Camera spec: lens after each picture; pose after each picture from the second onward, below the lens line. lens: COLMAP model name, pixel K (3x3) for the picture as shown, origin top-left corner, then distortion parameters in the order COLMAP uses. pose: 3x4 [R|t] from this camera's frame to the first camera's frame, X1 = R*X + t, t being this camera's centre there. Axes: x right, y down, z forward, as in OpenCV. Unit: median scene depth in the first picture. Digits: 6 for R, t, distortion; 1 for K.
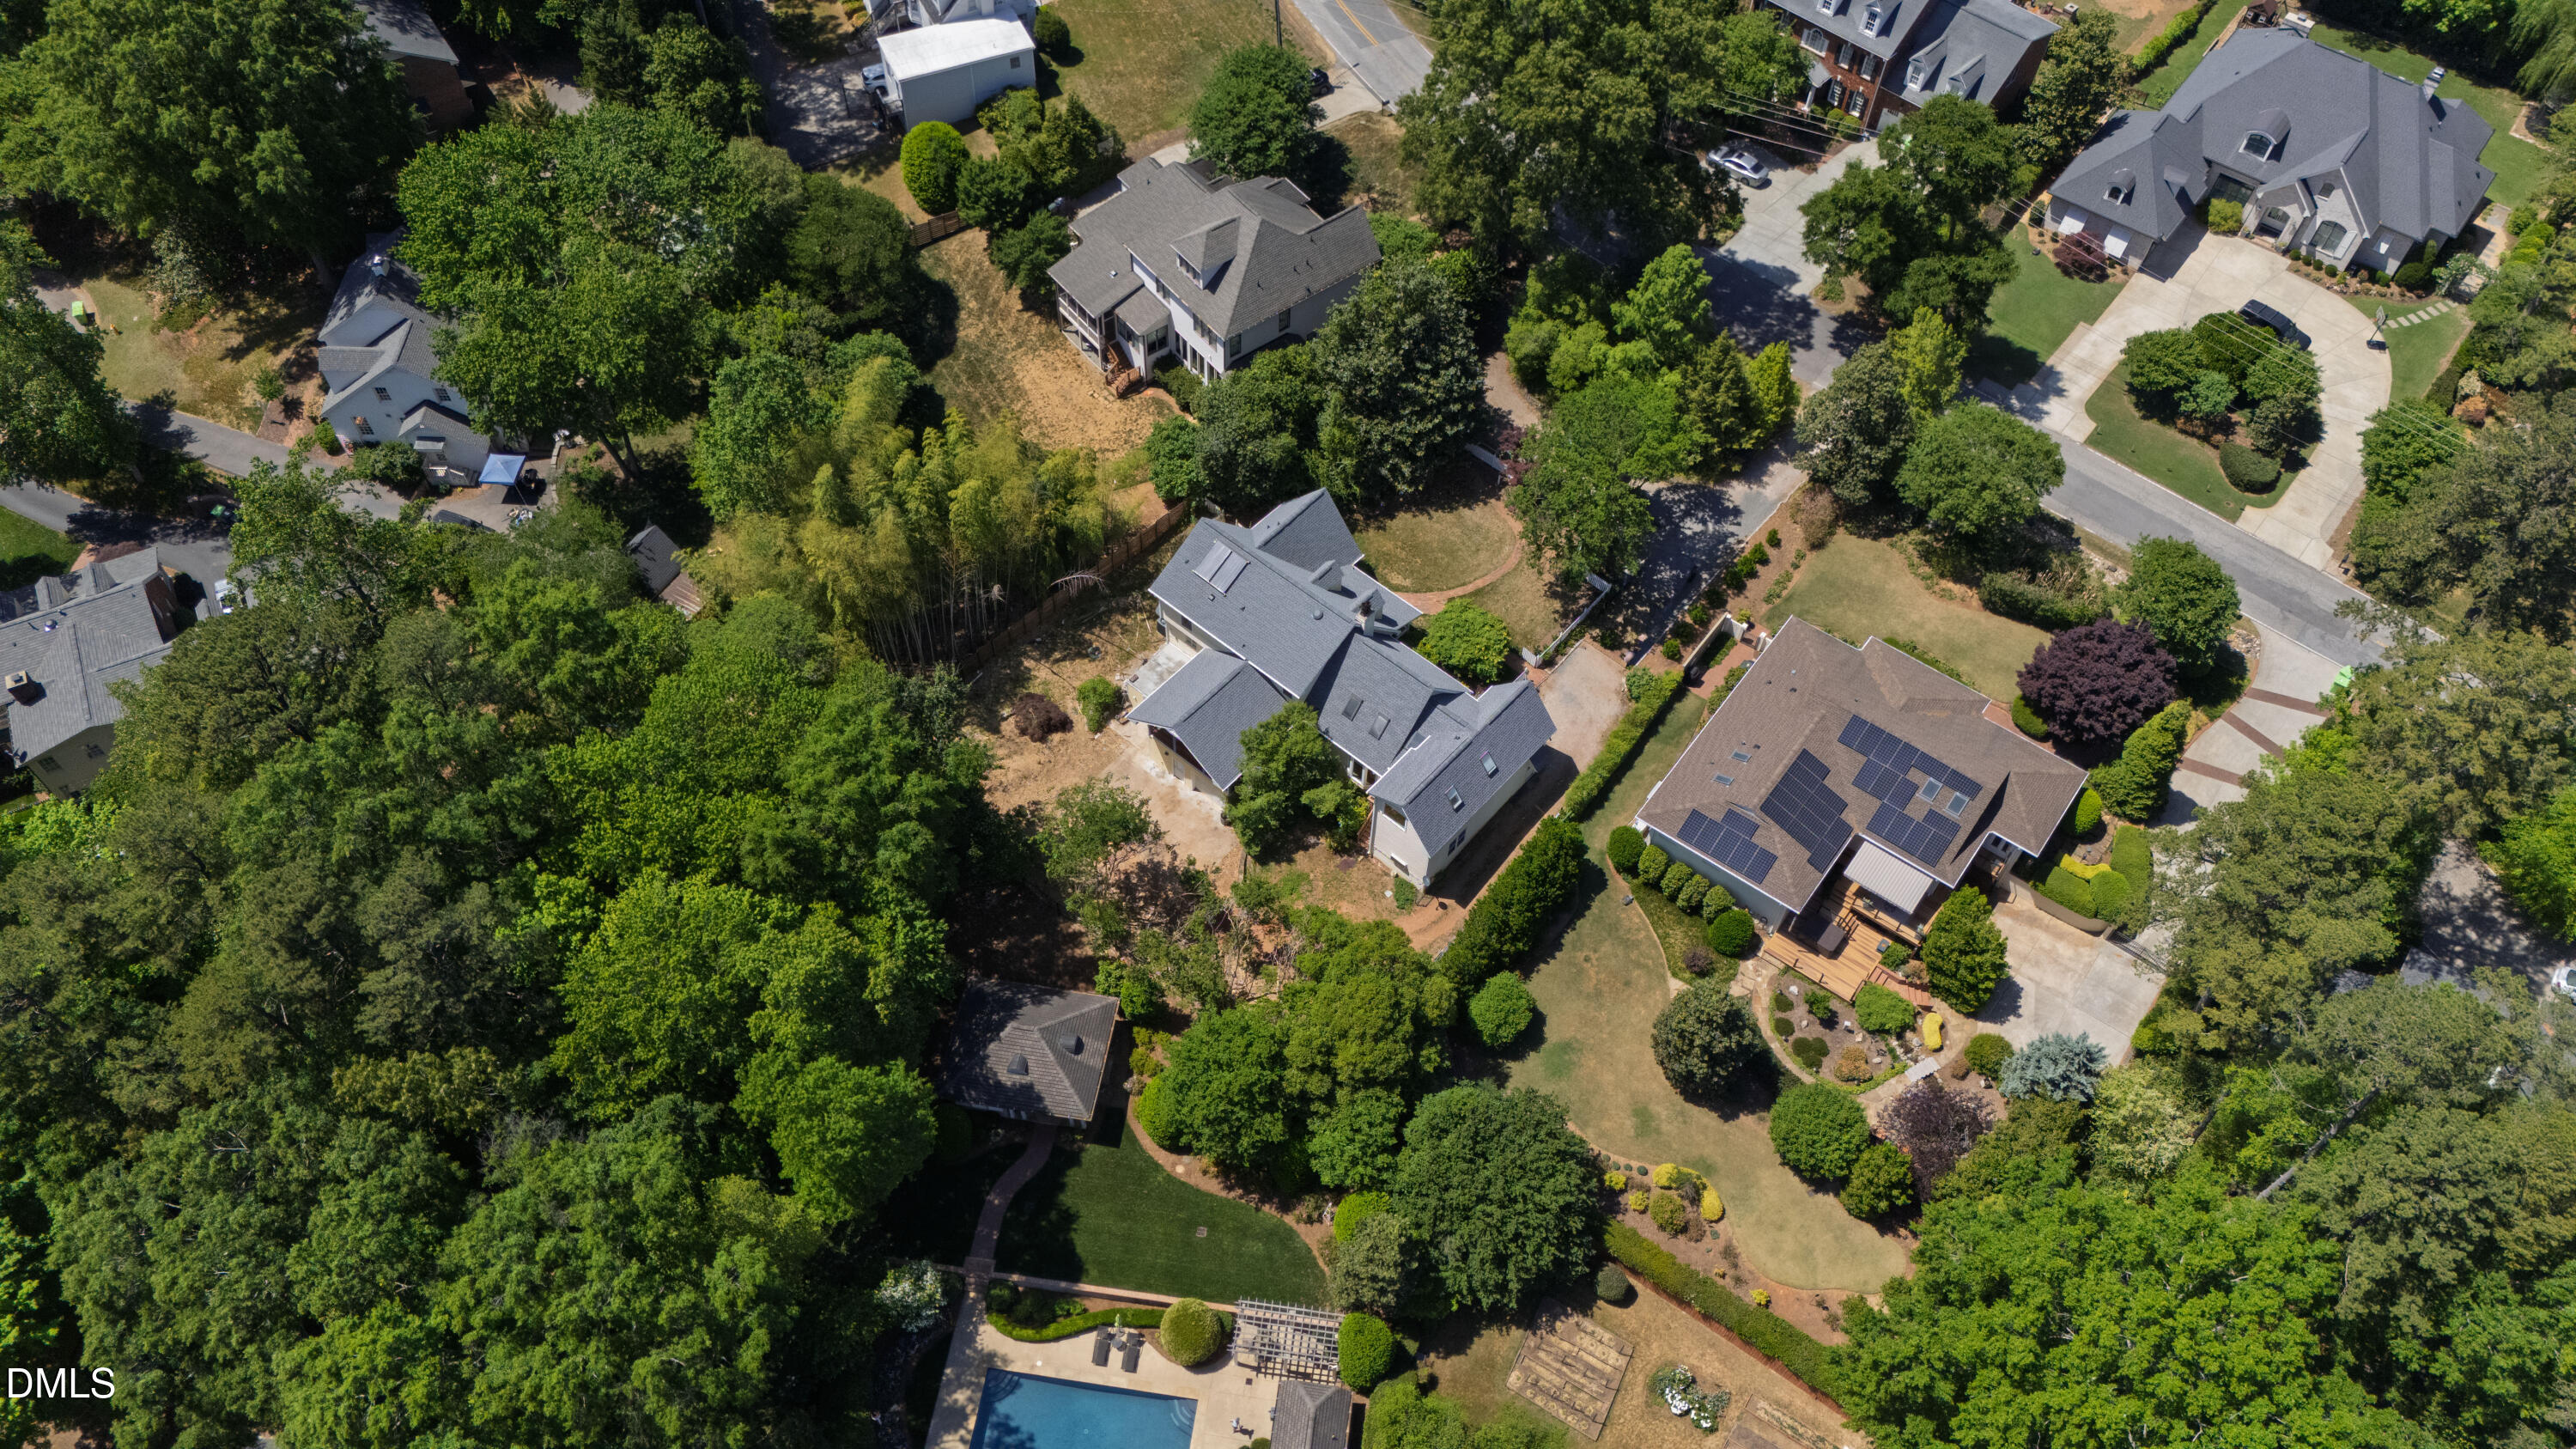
lens RADIAL K [[1901.5, 0, 1288.0], [0, 1901.5, 724.5], [0, 0, 1]] dist [0.059407, -0.058045]
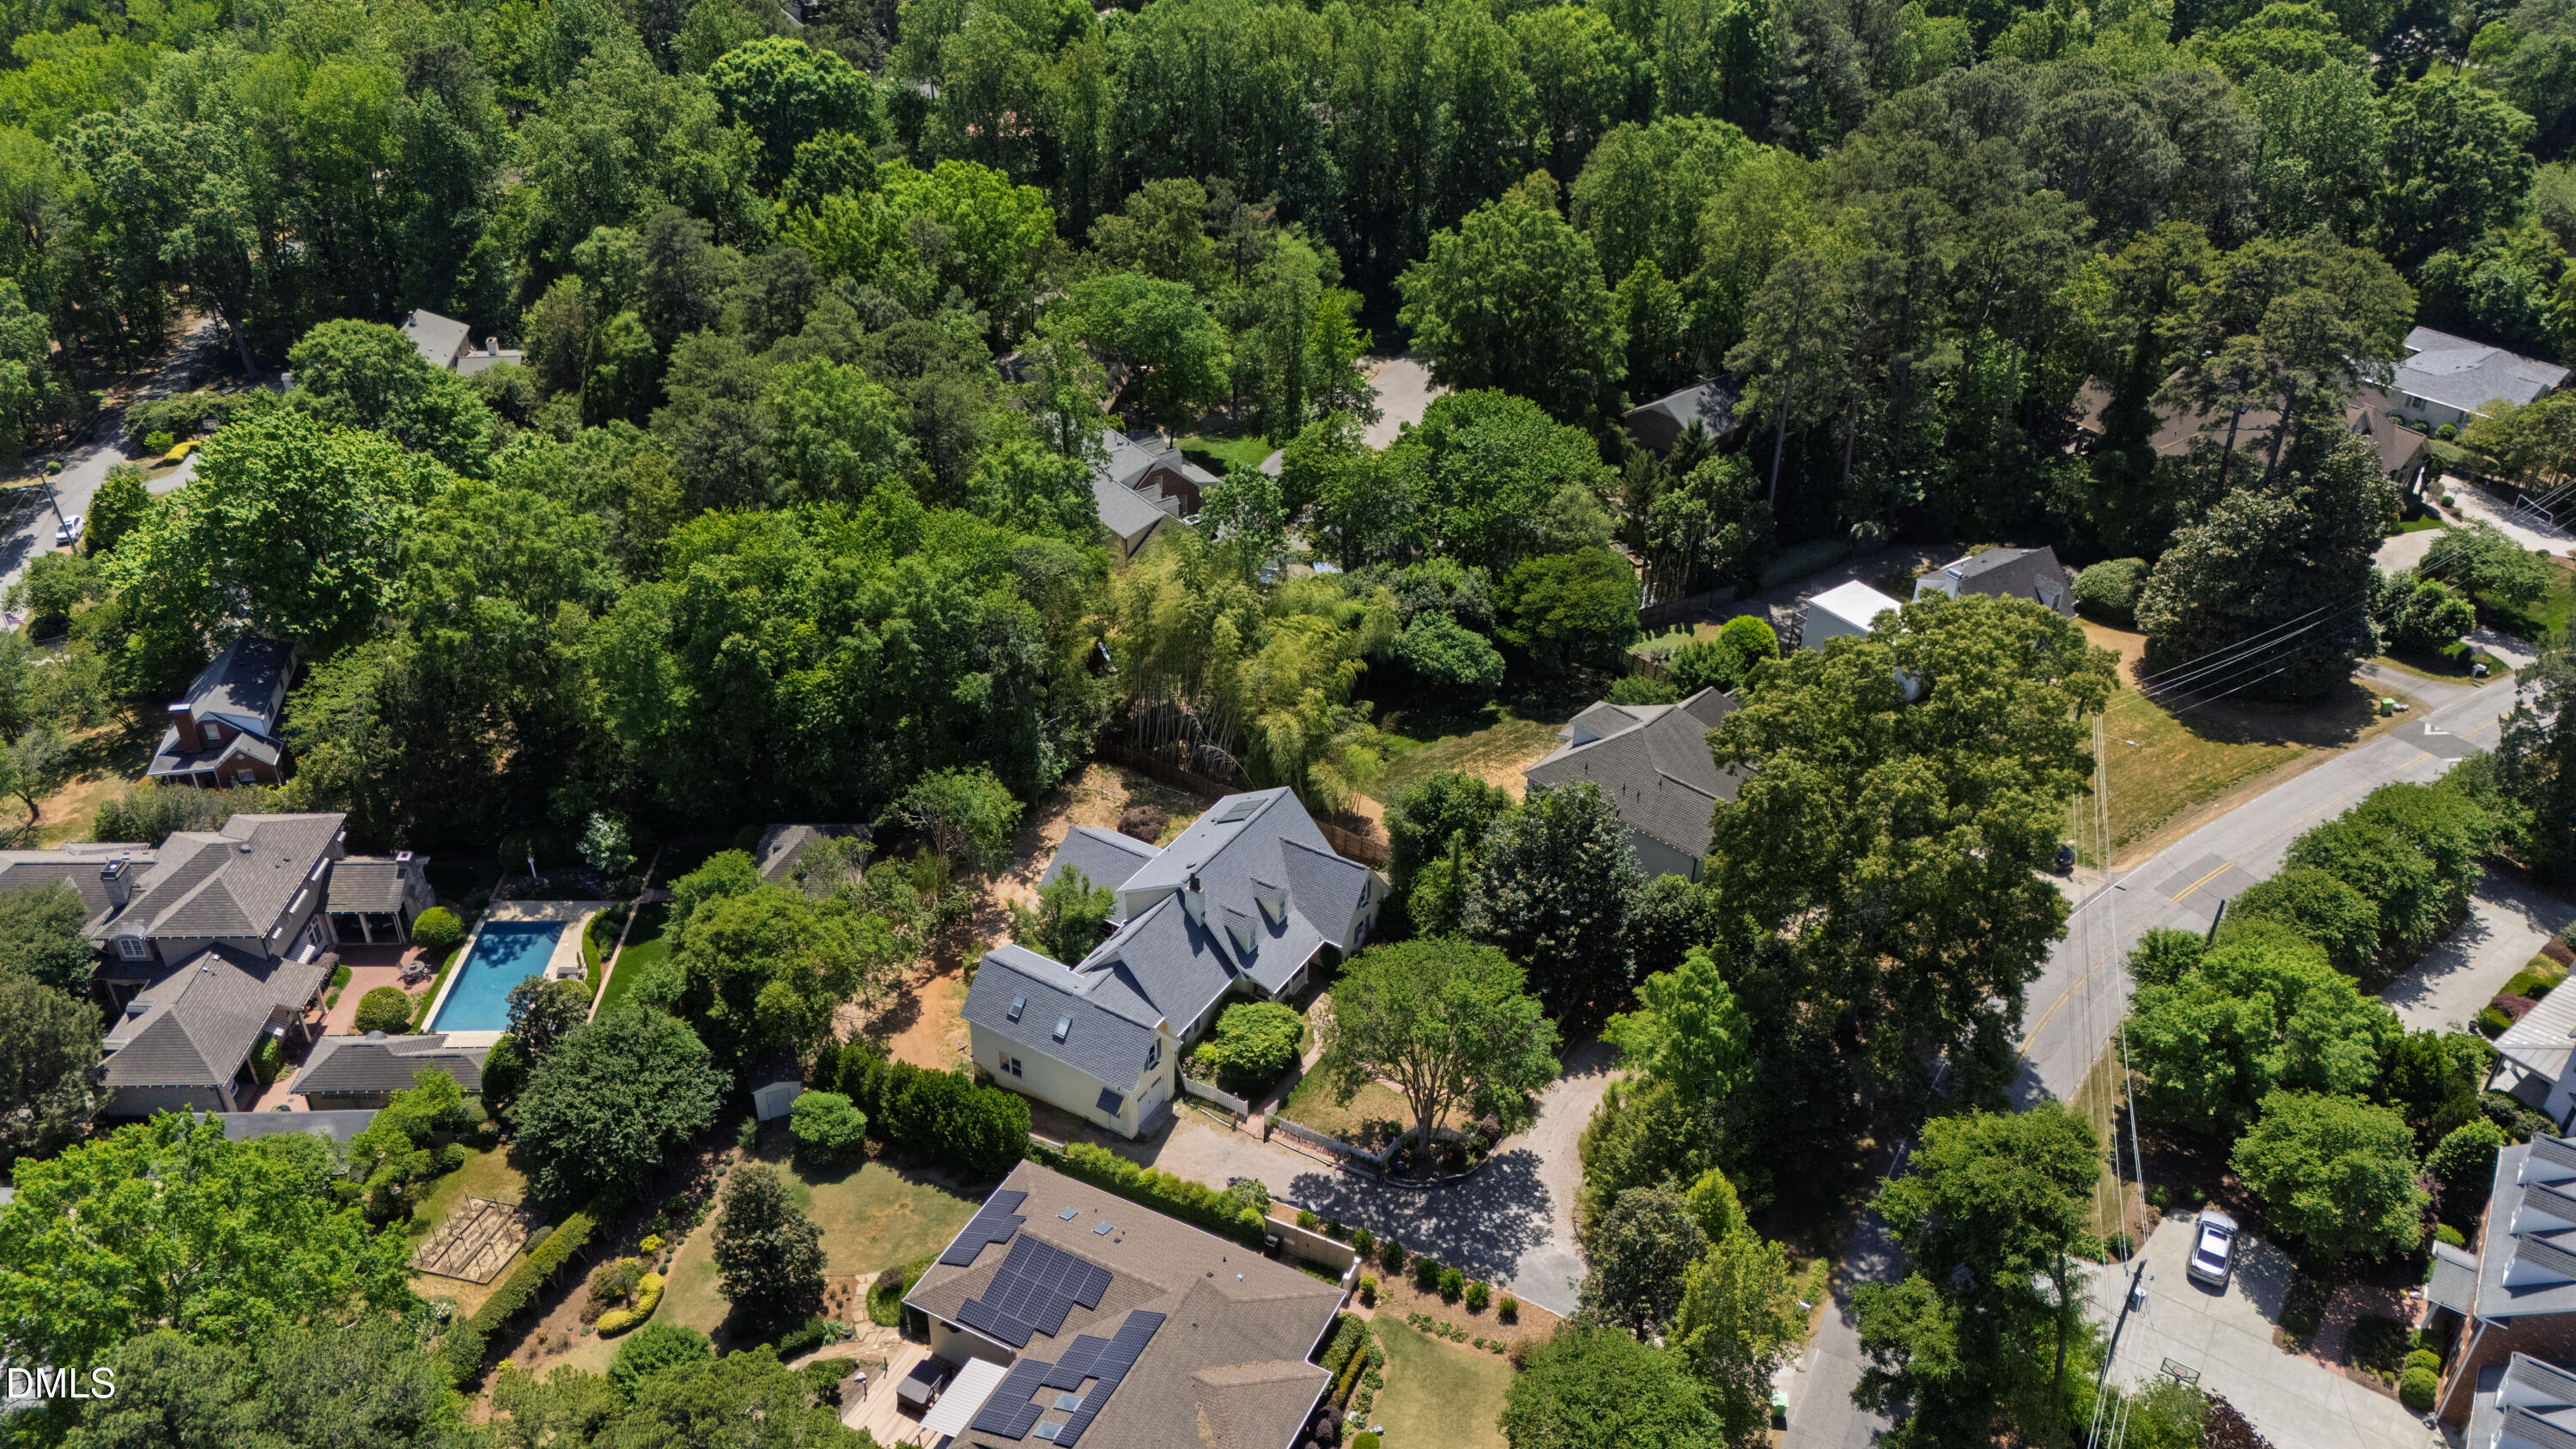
lens RADIAL K [[1879.6, 0, 1290.0], [0, 1879.6, 740.2], [0, 0, 1]] dist [0.073094, -0.081774]
pose [[0.174149, 0.518738, -0.837009, 0.816543], [-0.812338, 0.556111, 0.175635, -0.309477], [0.556579, 0.649347, 0.518236, 0.450142]]
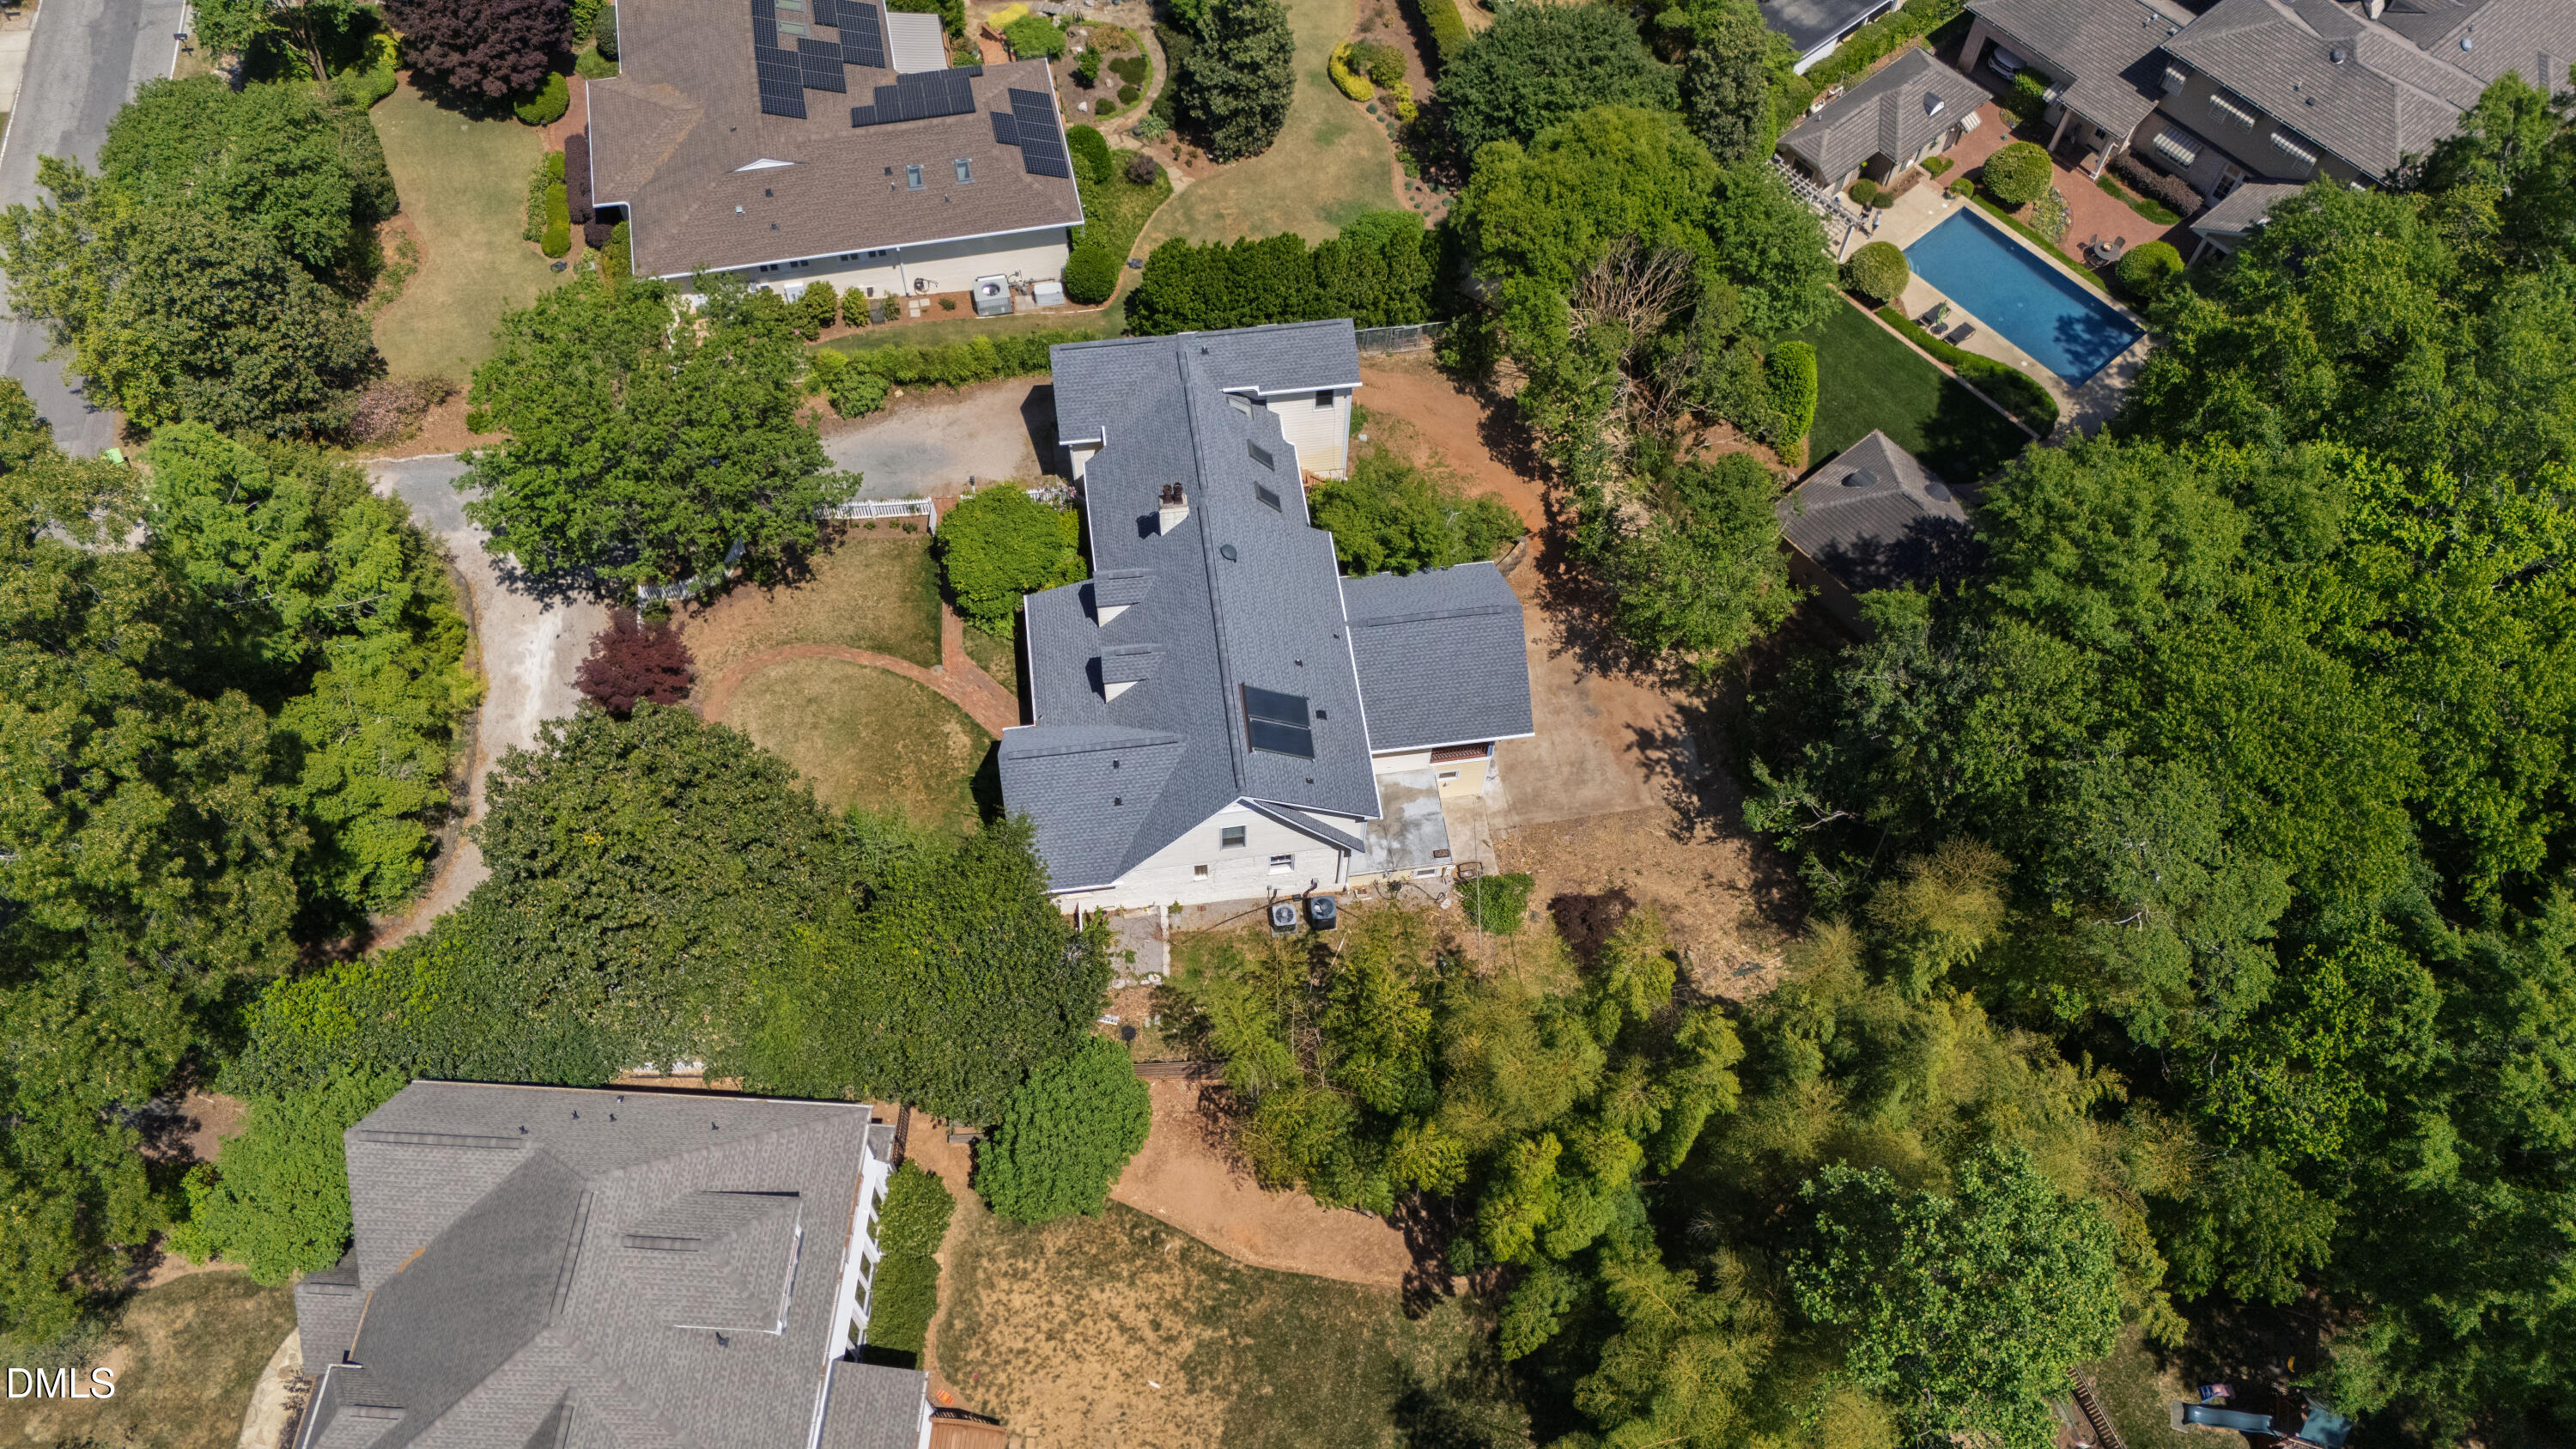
lens RADIAL K [[1901.5, 0, 1288.0], [0, 1901.5, 724.5], [0, 0, 1]] dist [0.059407, -0.058045]
pose [[-0.756994, -0.578965, 0.302918, -0.207327], [0.509556, -0.232854, 0.828331, -0.548824], [-0.409039, 0.781395, 0.471284, 0.731565]]
